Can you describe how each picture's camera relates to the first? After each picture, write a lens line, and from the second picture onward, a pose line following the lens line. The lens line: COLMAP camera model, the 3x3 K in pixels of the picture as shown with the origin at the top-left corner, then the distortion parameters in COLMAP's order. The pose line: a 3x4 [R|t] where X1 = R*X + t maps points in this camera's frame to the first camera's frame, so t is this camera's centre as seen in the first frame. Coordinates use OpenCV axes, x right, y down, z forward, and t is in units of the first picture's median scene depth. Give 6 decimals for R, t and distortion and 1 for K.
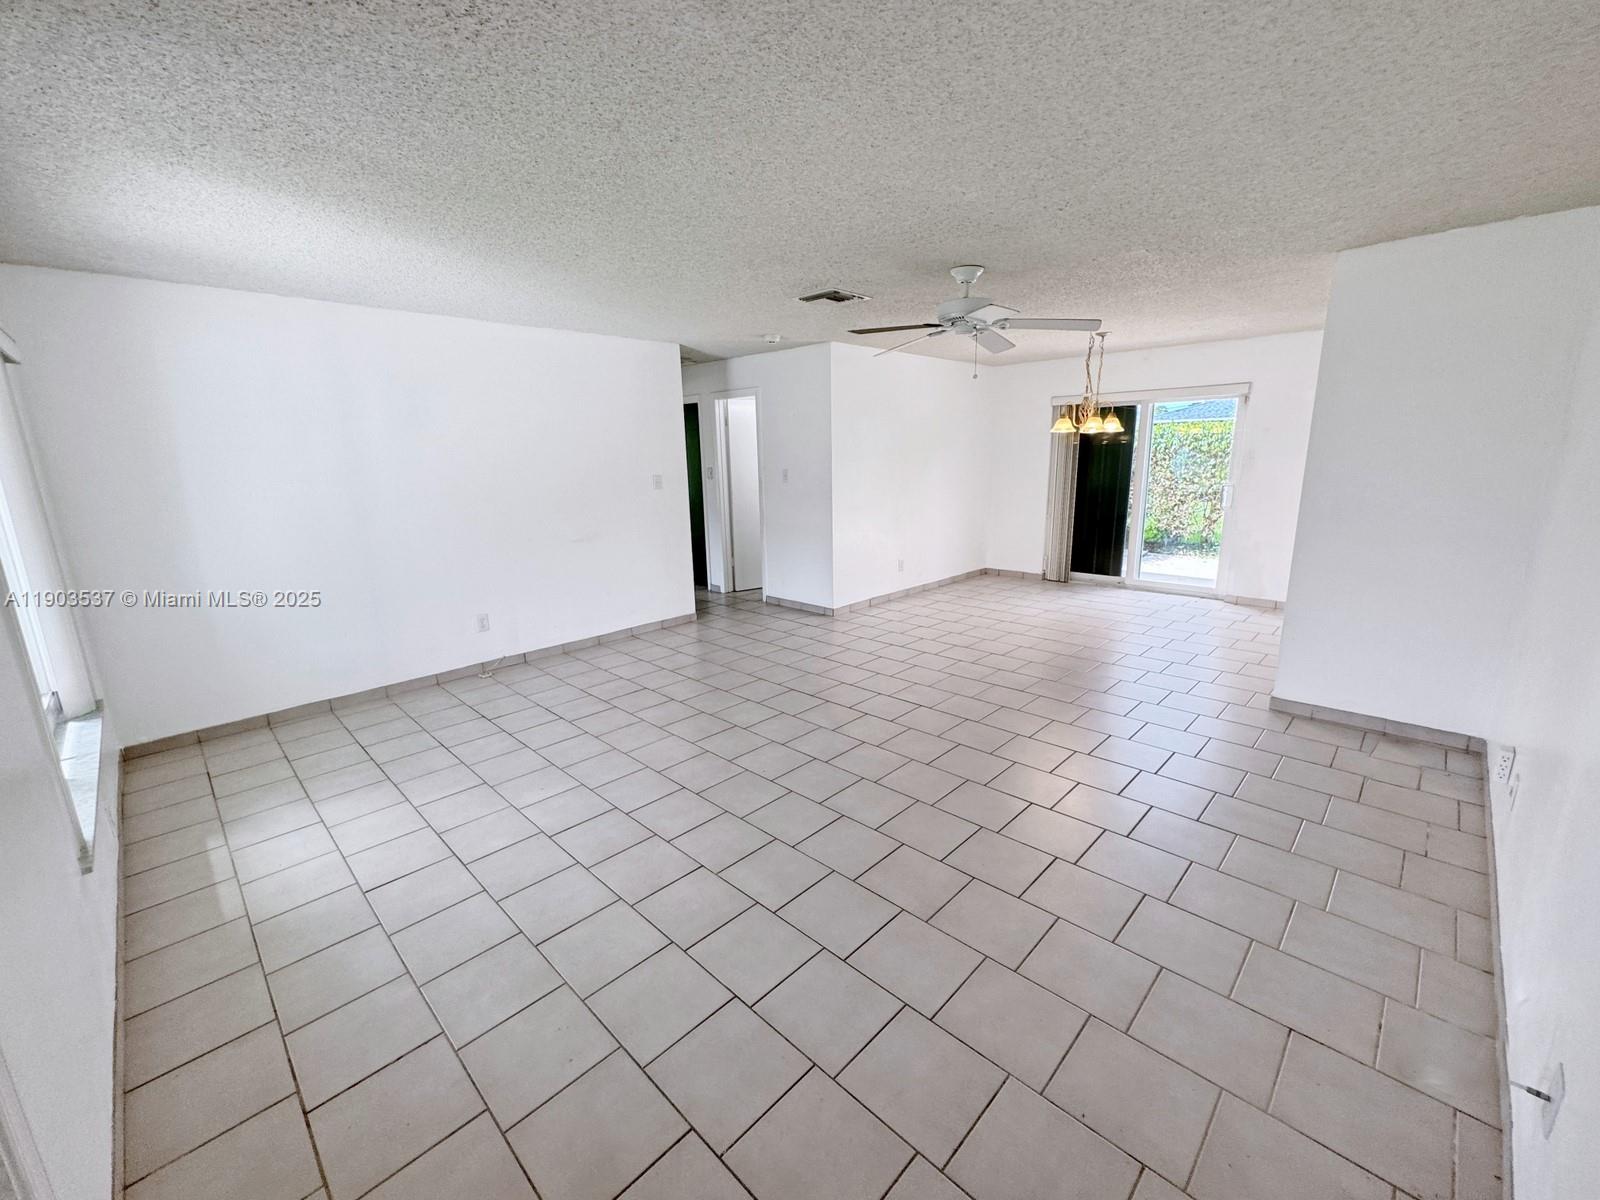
lens RADIAL K [[643.0, 0, 804.8], [0, 643.0, 602.2], [0, 0, 1]] dist [-0.002741, 0.000024]
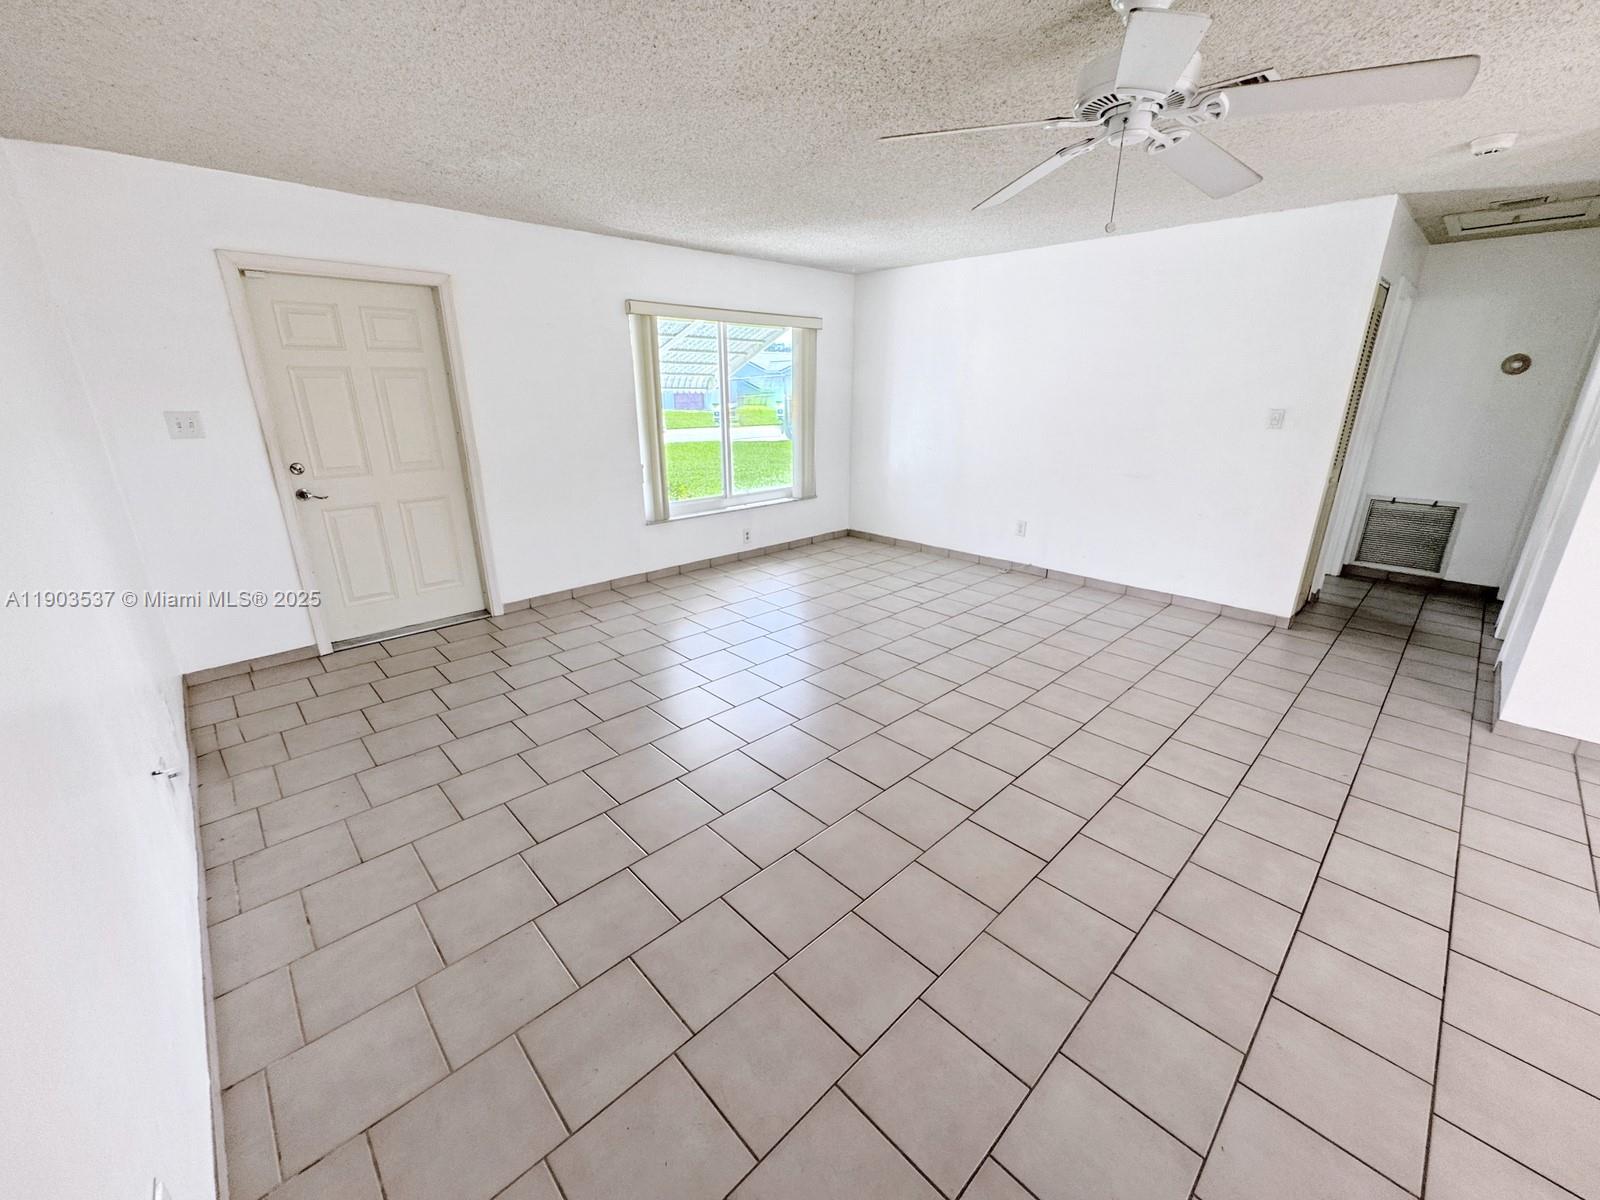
lens RADIAL K [[643.0, 0, 800.3], [0, 643.0, 598.4], [0, 0, 1]] dist [-0.002741, 0.000024]
pose [[-0.036434, 0.337052, -0.940781, 0.733237], [-0.226739, 0.914066, 0.336262, -0.174030], [0.973274, 0.225563, 0.043120, 0.705830]]
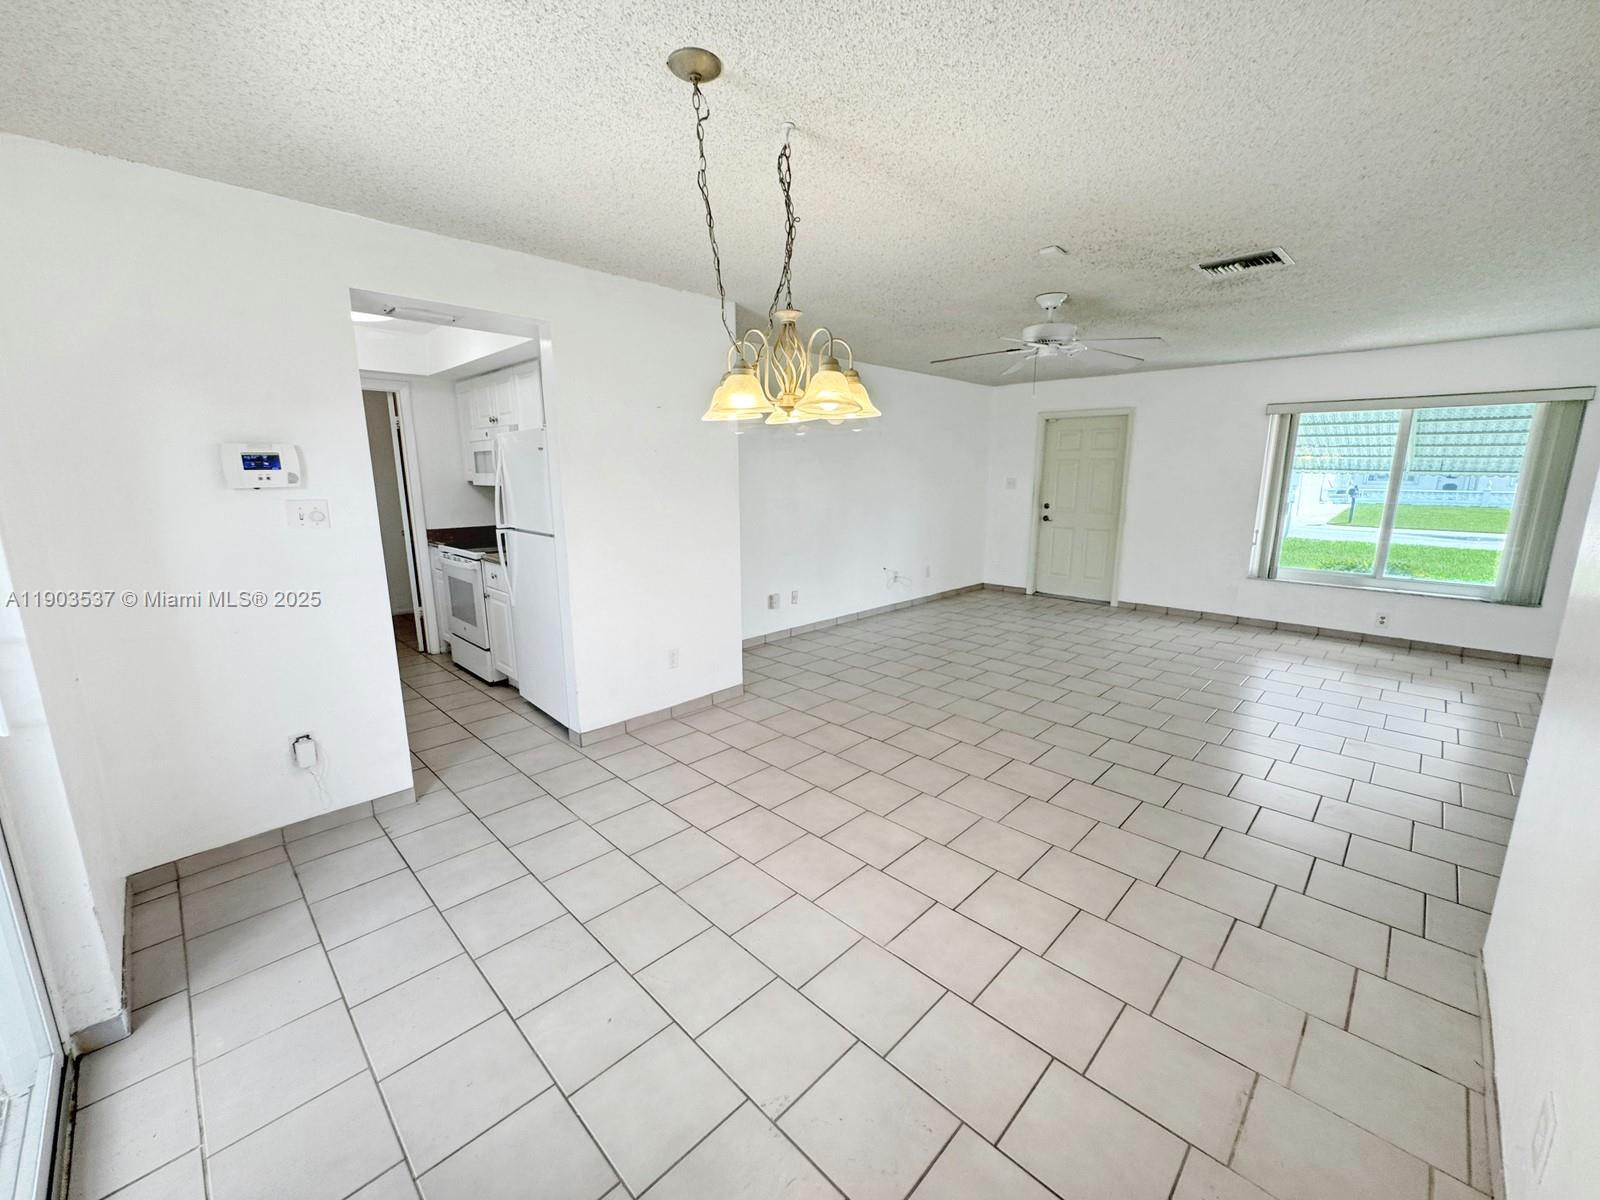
lens RADIAL K [[643.0, 0, 799.4], [0, 643.0, 599.7], [0, 0, 1]] dist [-0.002741, 0.000024]
pose [[-0.999717, 0.020846, 0.011499, 0.571364], [0.023742, 0.908622, 0.416945, -0.438606], [-0.001757, 0.417100, -0.908859, 1.870924]]
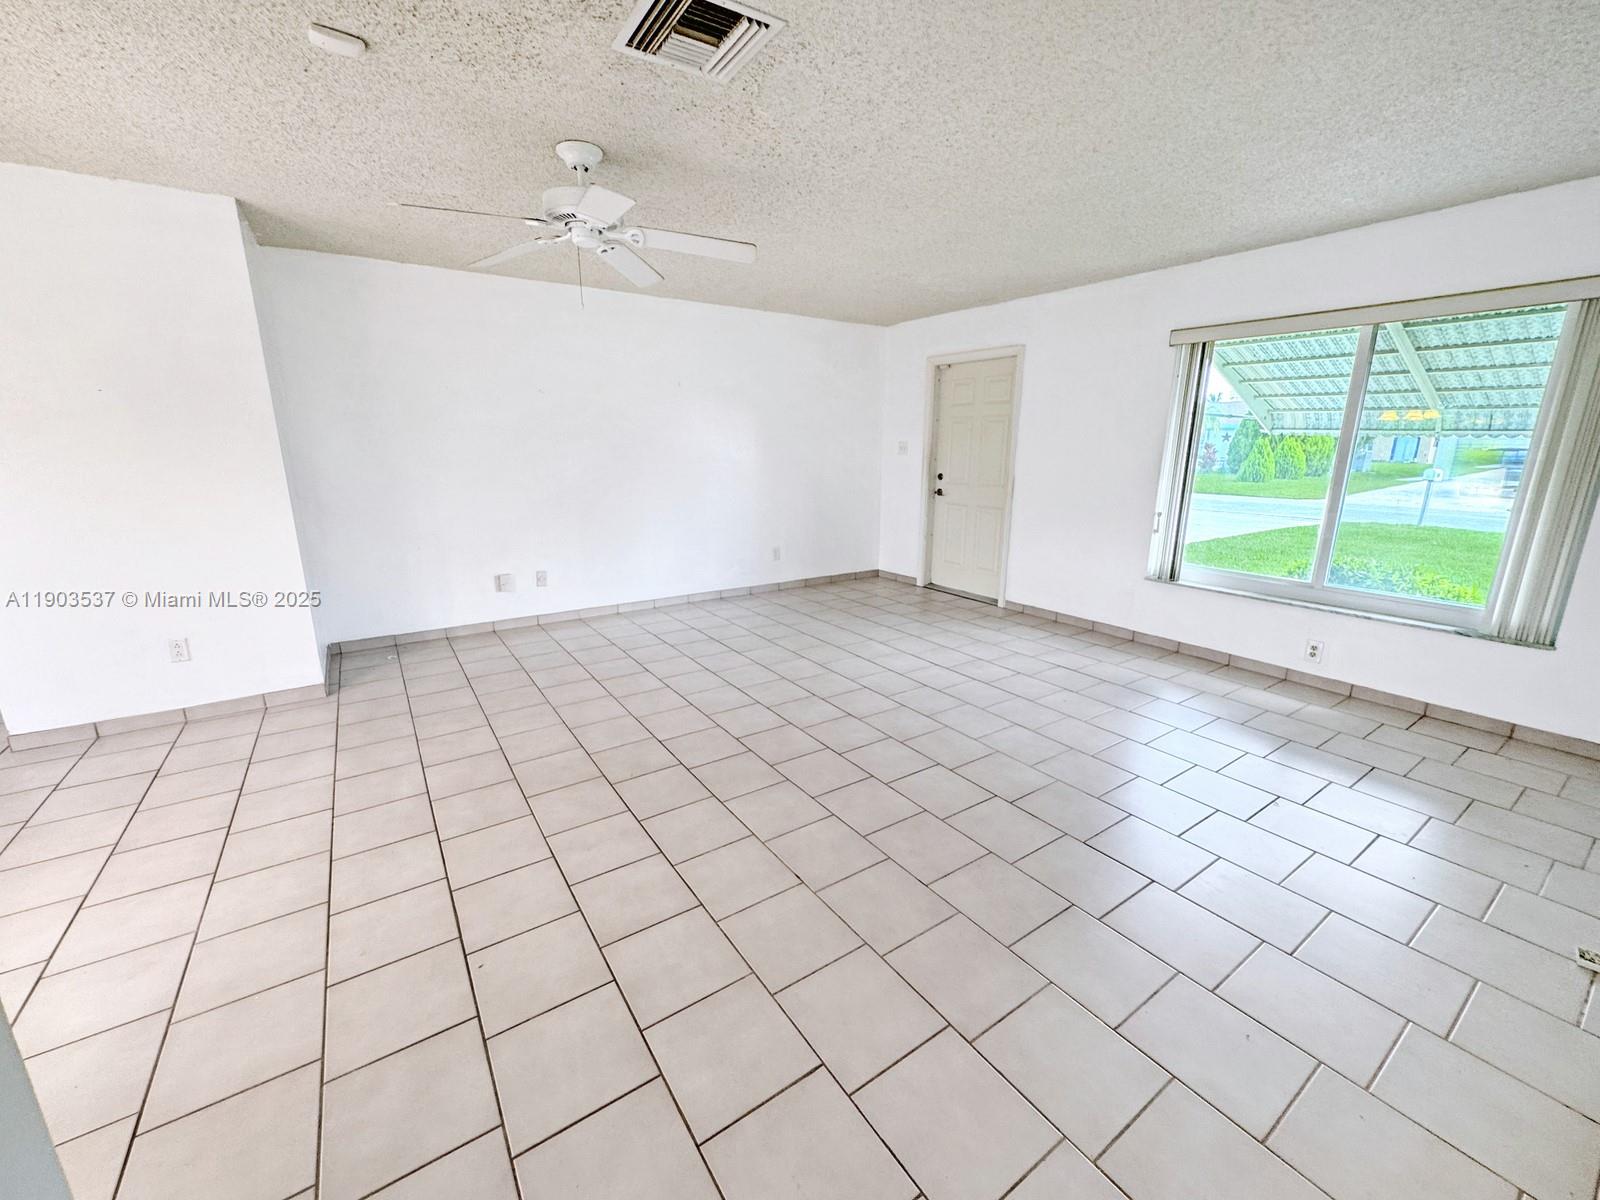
lens RADIAL K [[643.0, 0, 799.2], [0, 643.0, 601.0], [0, 0, 1]] dist [-0.002741, 0.000024]
pose [[-0.979129, -0.029247, 0.201126, -0.132997], [0.065028, 0.892489, 0.446357, -0.316054], [-0.192557, 0.450120, -0.871960, 1.542284]]
